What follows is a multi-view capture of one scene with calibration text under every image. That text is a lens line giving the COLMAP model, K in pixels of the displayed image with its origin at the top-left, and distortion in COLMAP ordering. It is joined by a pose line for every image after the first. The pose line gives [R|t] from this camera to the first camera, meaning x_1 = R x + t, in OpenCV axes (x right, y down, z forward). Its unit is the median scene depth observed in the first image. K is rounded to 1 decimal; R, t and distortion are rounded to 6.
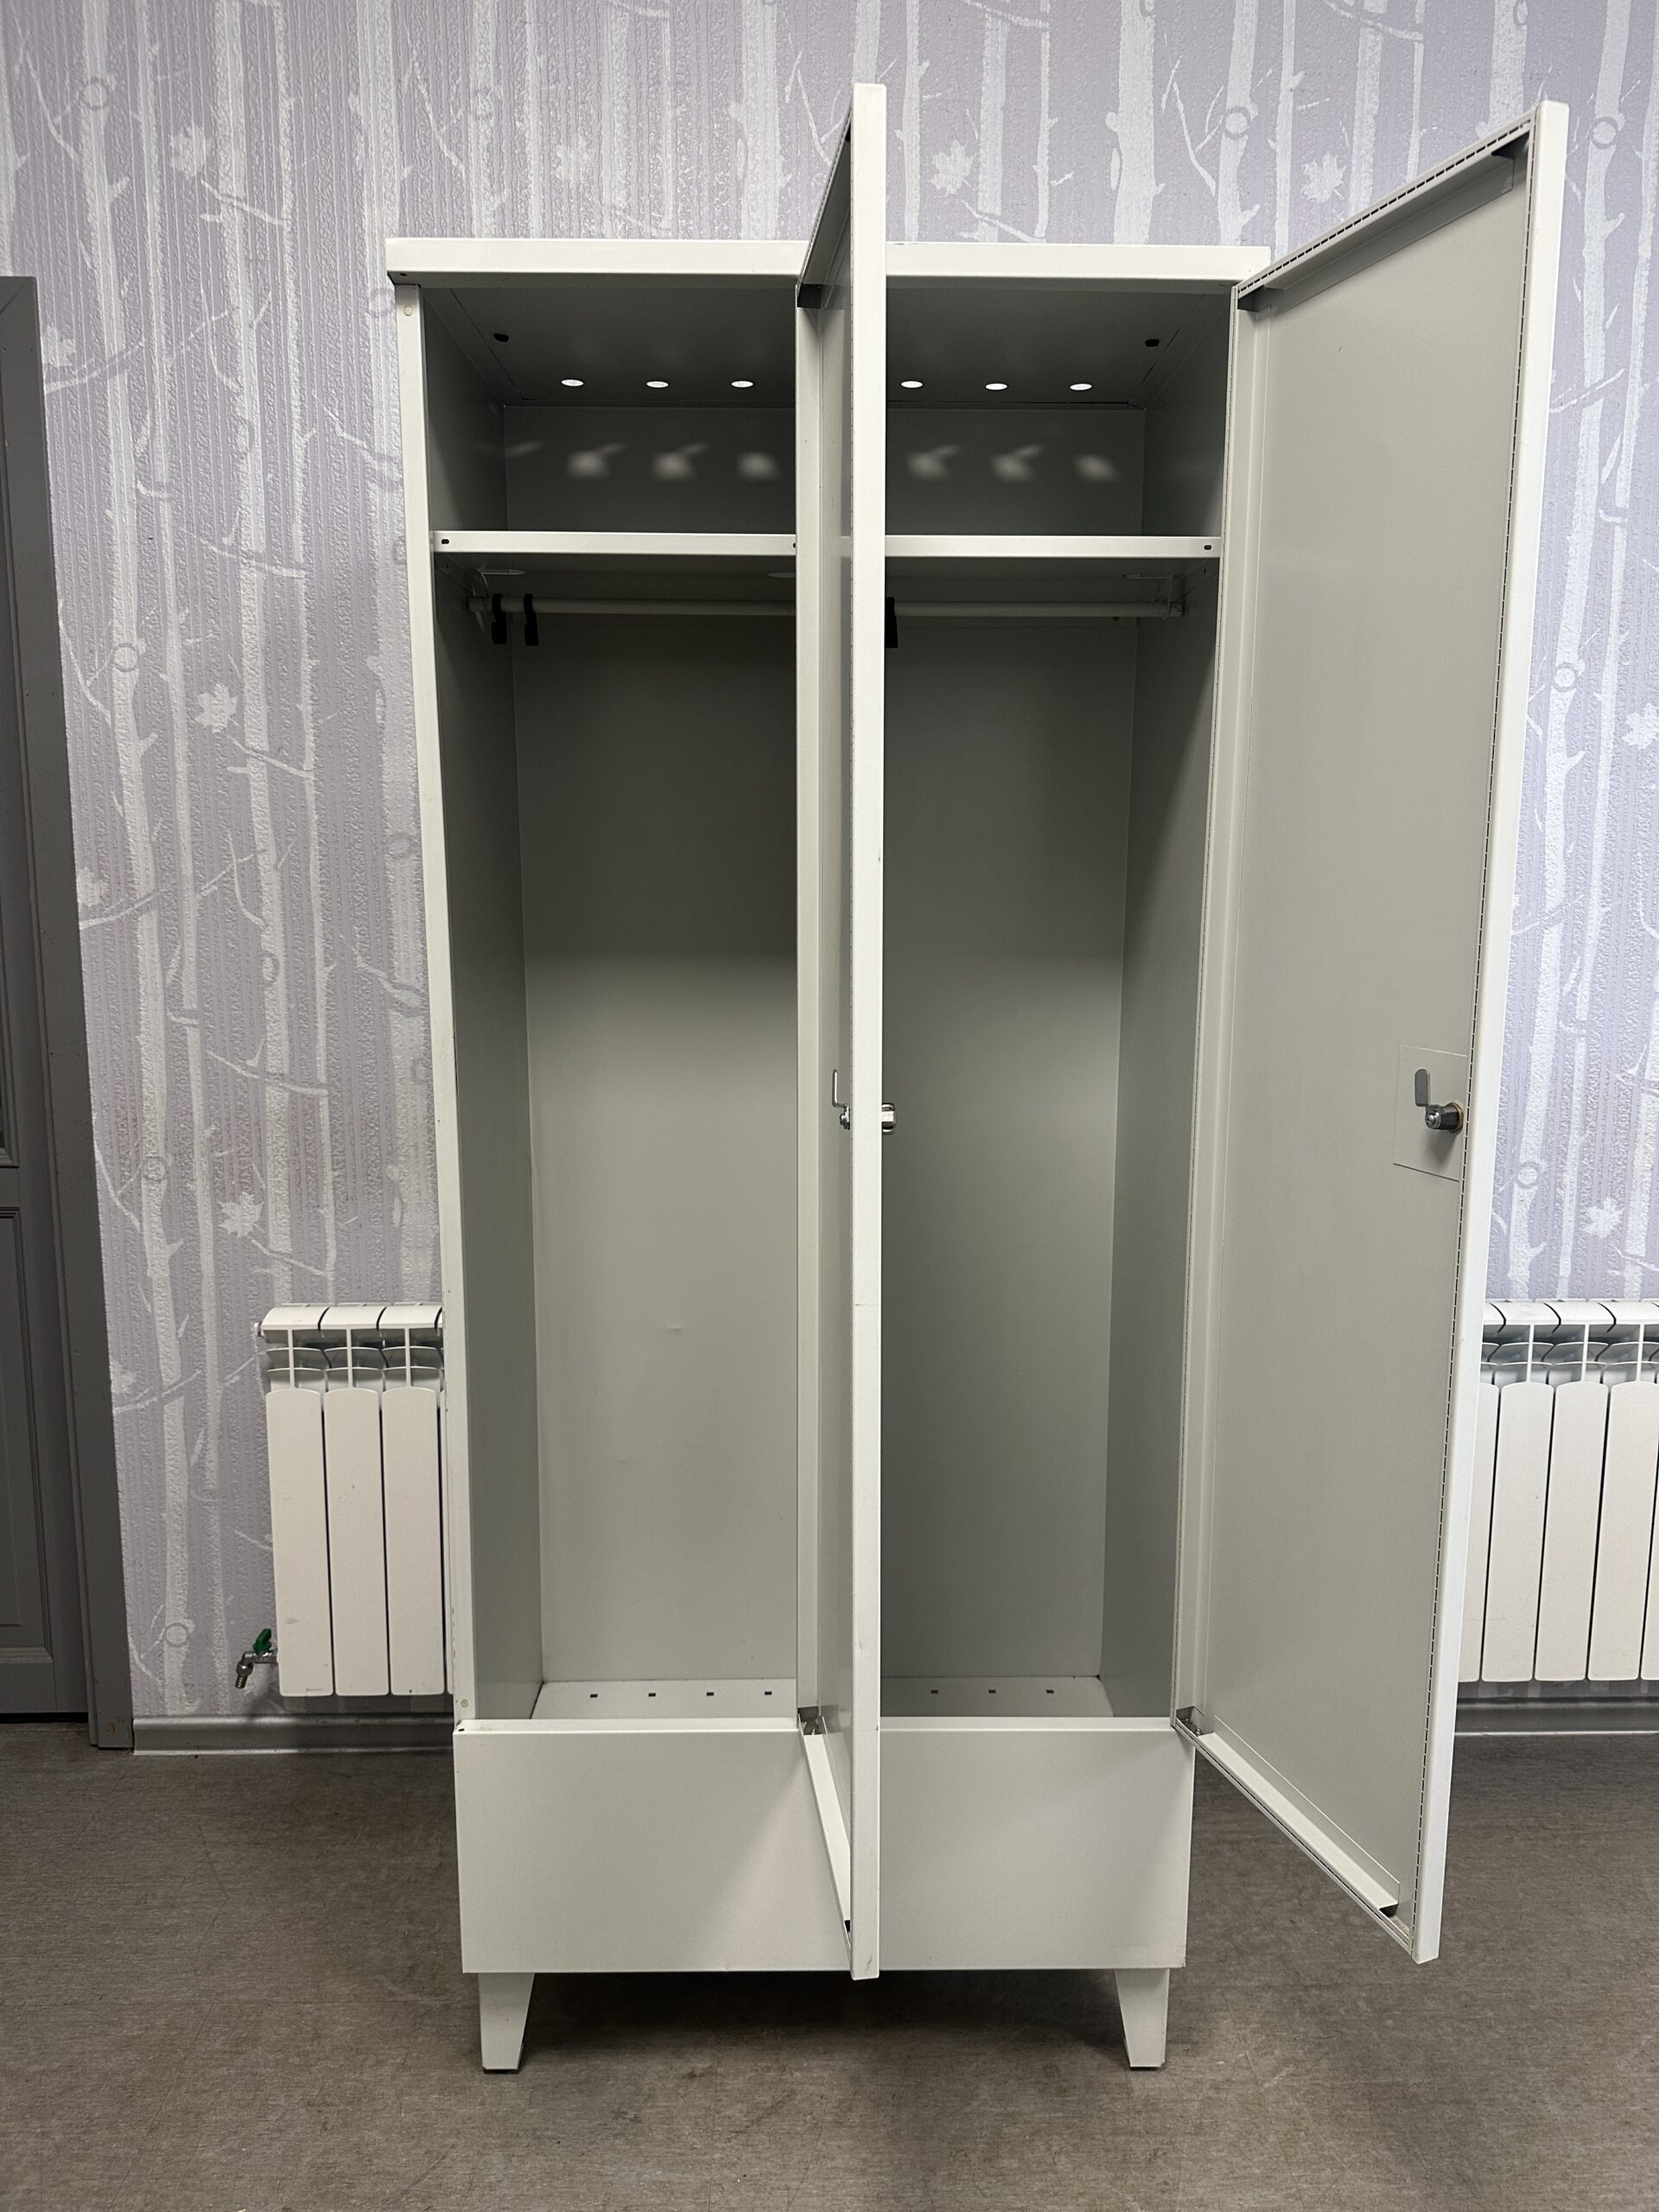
lens RADIAL K [[1567.1, 0, 838.6], [0, 1567.1, 1119.5], [0, 0, 1]] dist [0.002522, -0.011520]
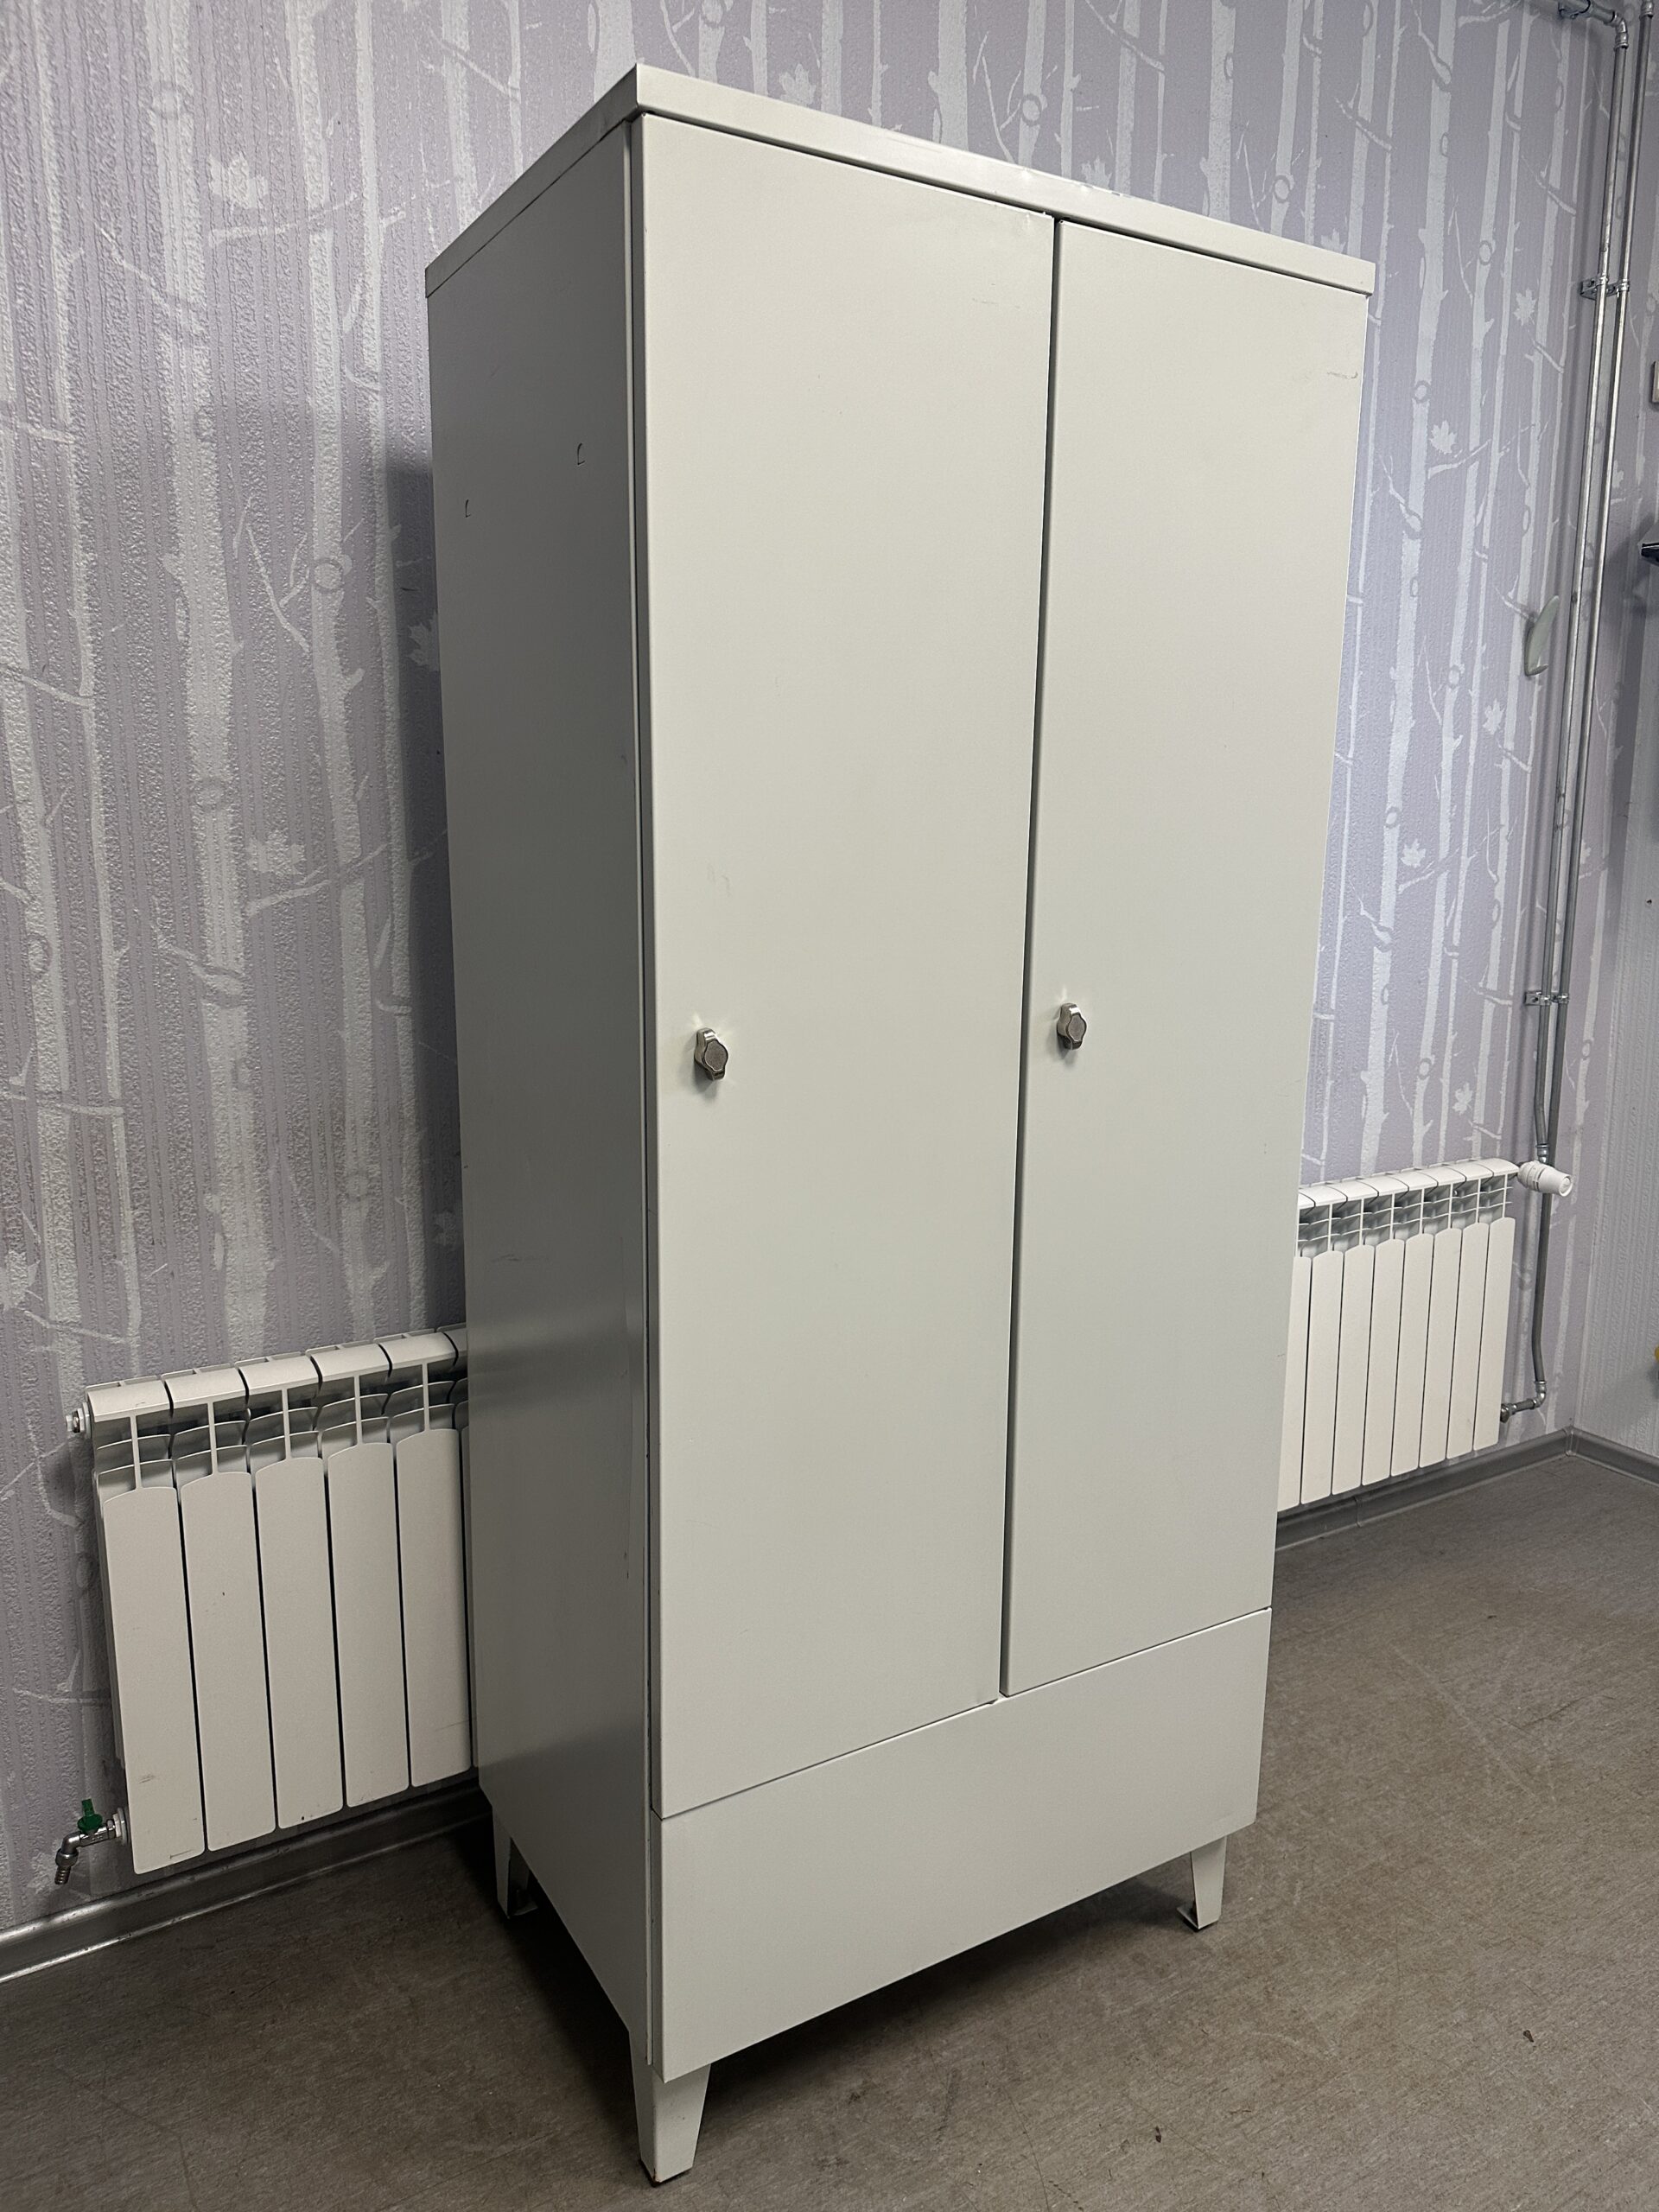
lens RADIAL K [[1567.1, 0, 839.9], [0, 1567.1, 1116.1], [0, 0, 1]] dist [0.002522, -0.011520]
pose [[0.864283, -0.090849, 0.494734, -0.422588], [0.075635, 0.995844, 0.050736, -0.028488], [-0.497287, -0.006431, 0.867562, 0.145733]]
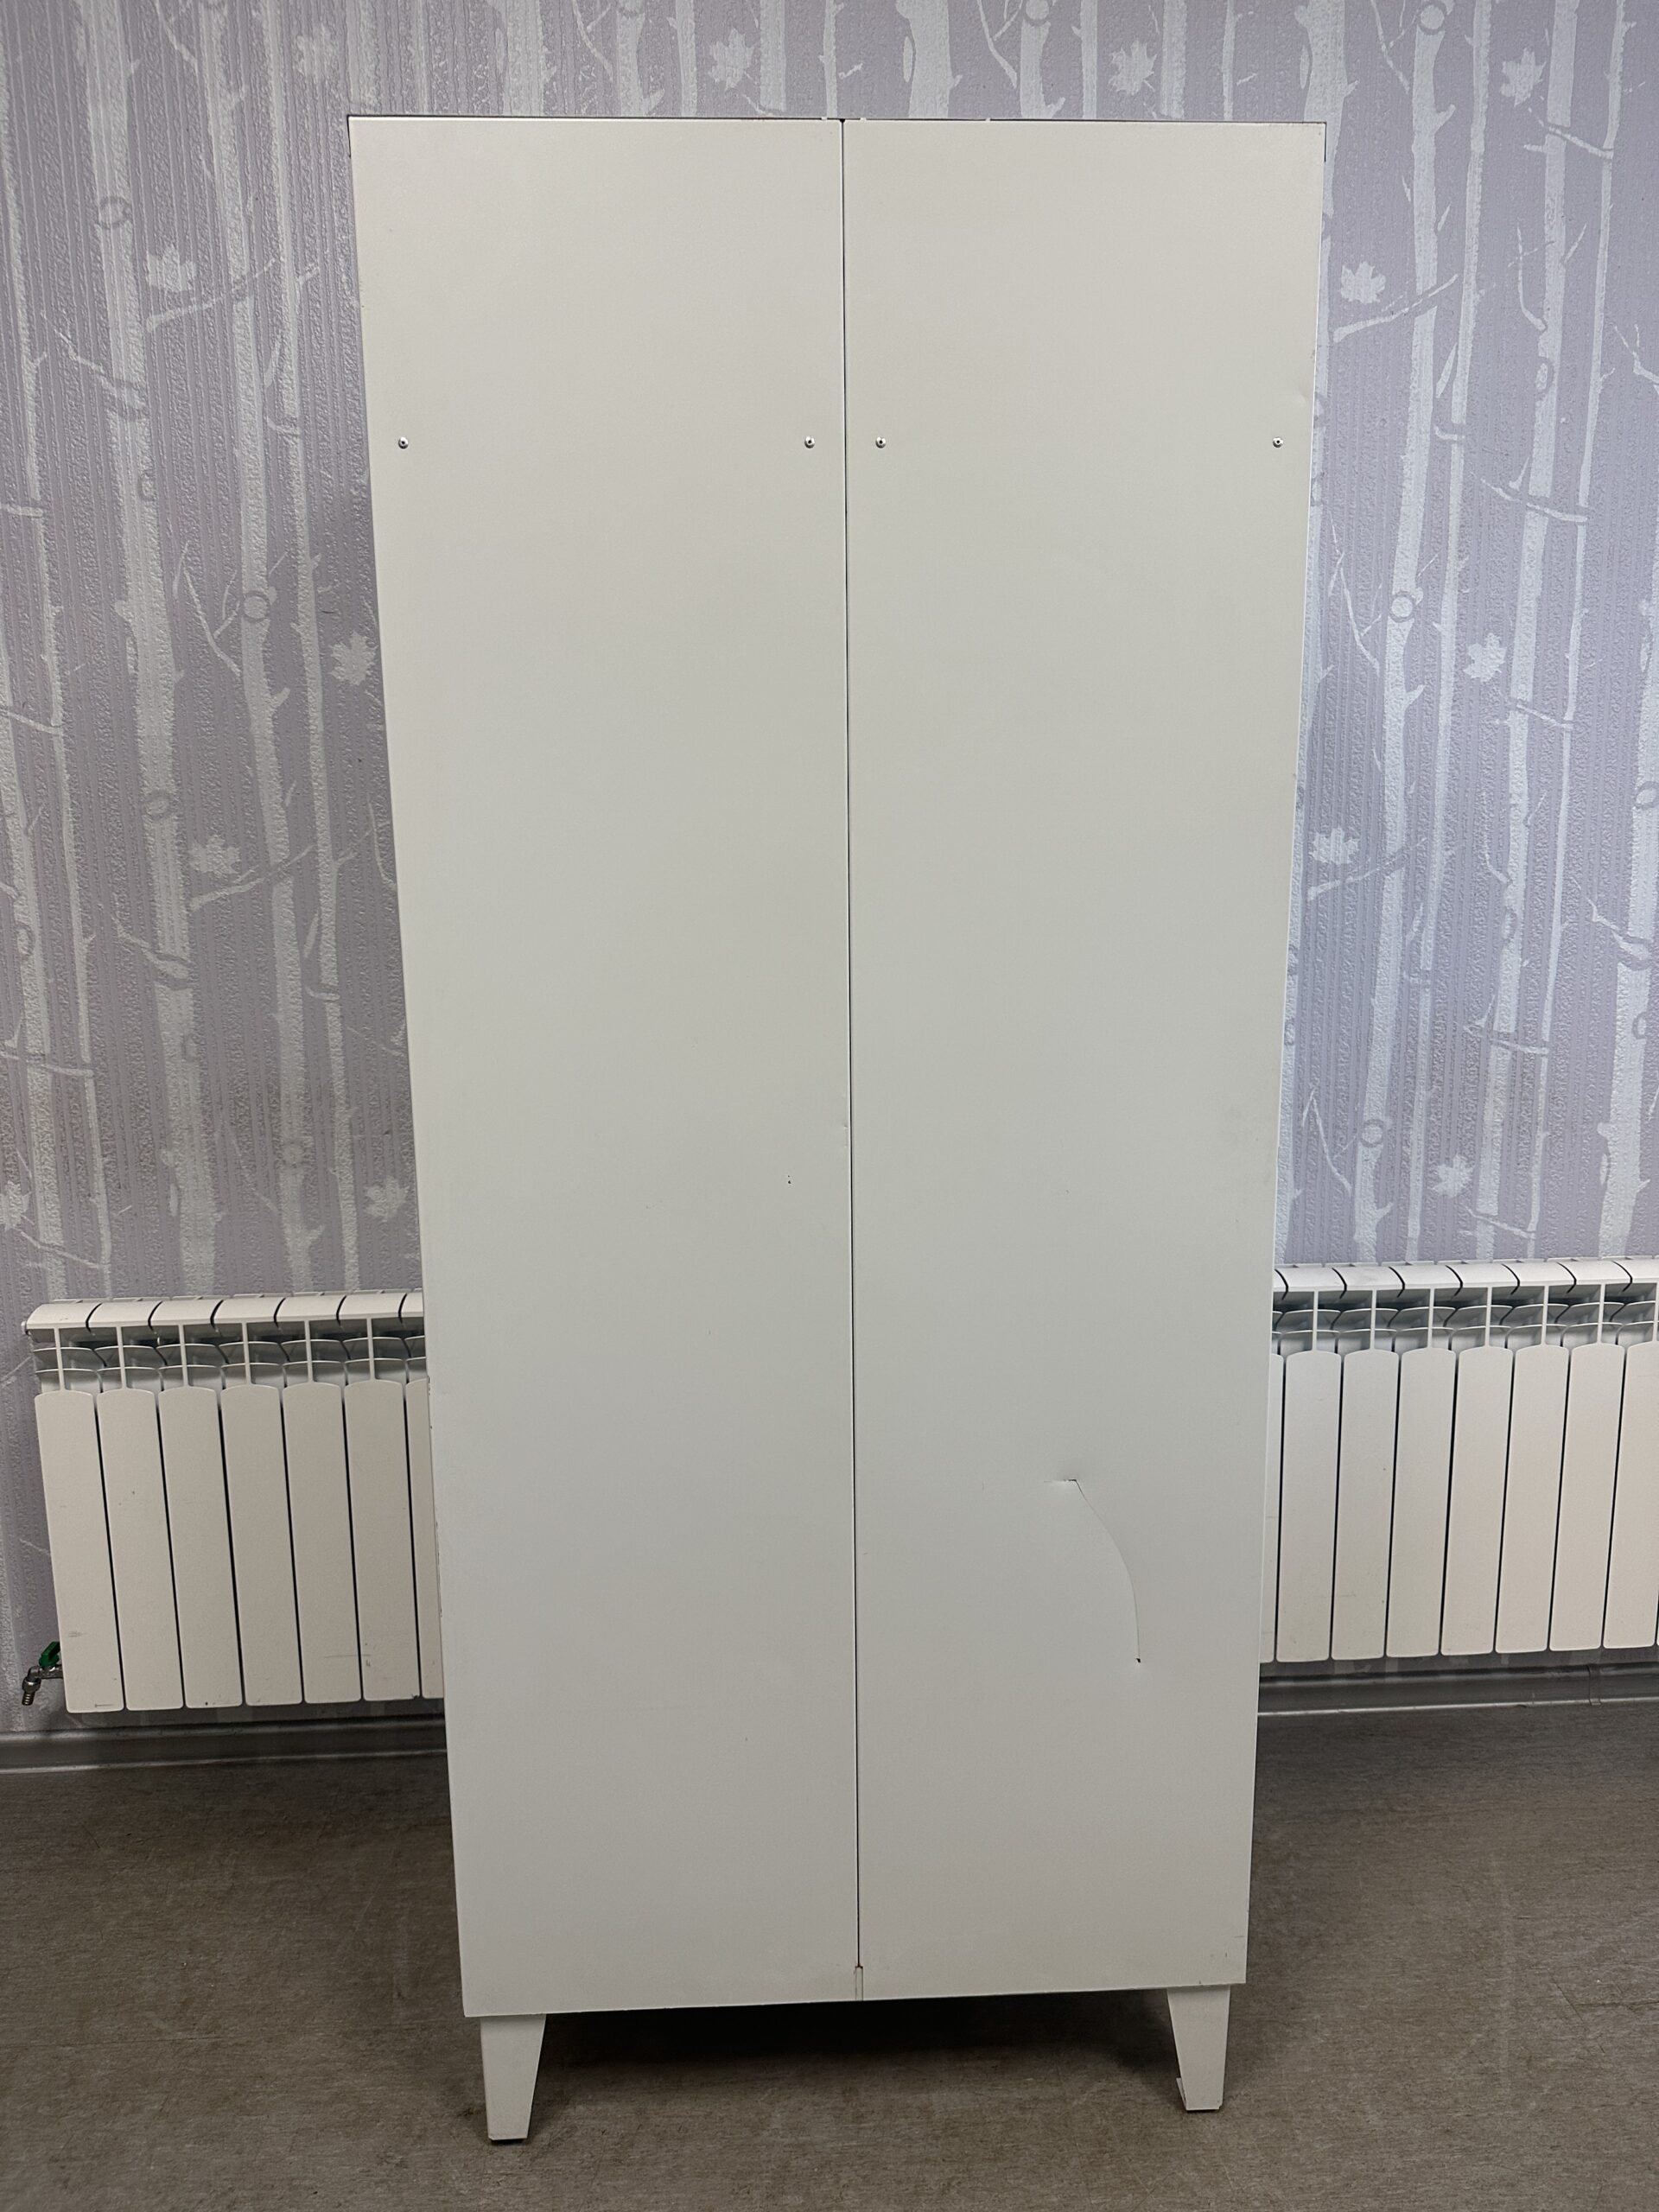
lens RADIAL K [[1567.1, 0, 830.6], [0, 1567.1, 1119.8], [0, 0, 1]] dist [0.002522, -0.011520]
pose [[0.999500, -0.021240, 0.023411, 0.093399], [0.020587, 0.999402, 0.027791, -0.006629], [-0.023988, -0.027295, 0.999340, 0.057305]]
